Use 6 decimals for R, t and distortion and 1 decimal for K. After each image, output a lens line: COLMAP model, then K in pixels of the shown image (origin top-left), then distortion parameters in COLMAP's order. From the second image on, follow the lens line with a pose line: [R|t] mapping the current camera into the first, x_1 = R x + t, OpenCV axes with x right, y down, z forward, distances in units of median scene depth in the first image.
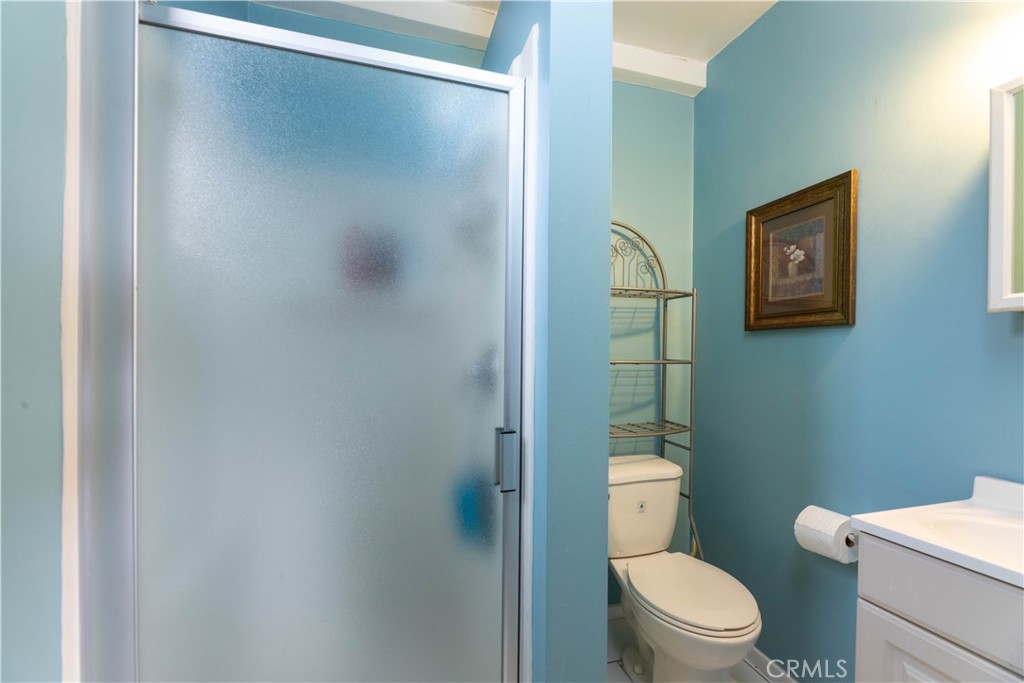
lens RADIAL K [[420.9, 0, 495.3], [0, 420.9, 359.3], [0, 0, 1]] dist [0.000137, -0.002342]
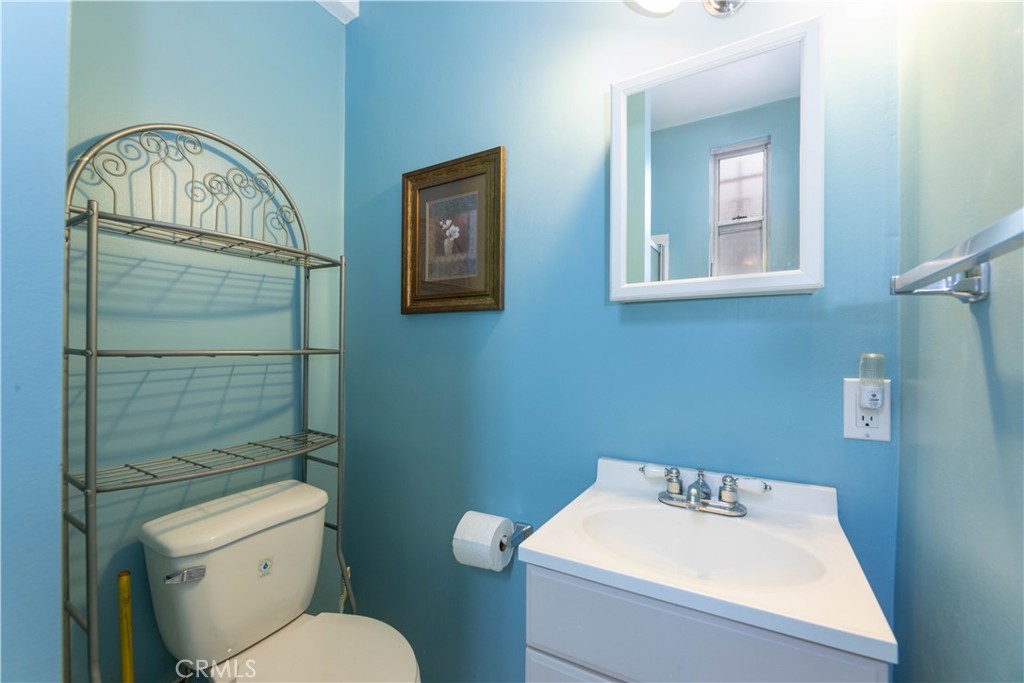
lens RADIAL K [[420.9, 0, 510.4], [0, 420.9, 346.2], [0, 0, 1]] dist [0.000137, -0.002342]
pose [[0.710773, 0.000289, 0.703421, 0.155433], [0.005212, 0.999970, -0.005677, 0.002611], [-0.703402, 0.007701, 0.710751, 0.247611]]
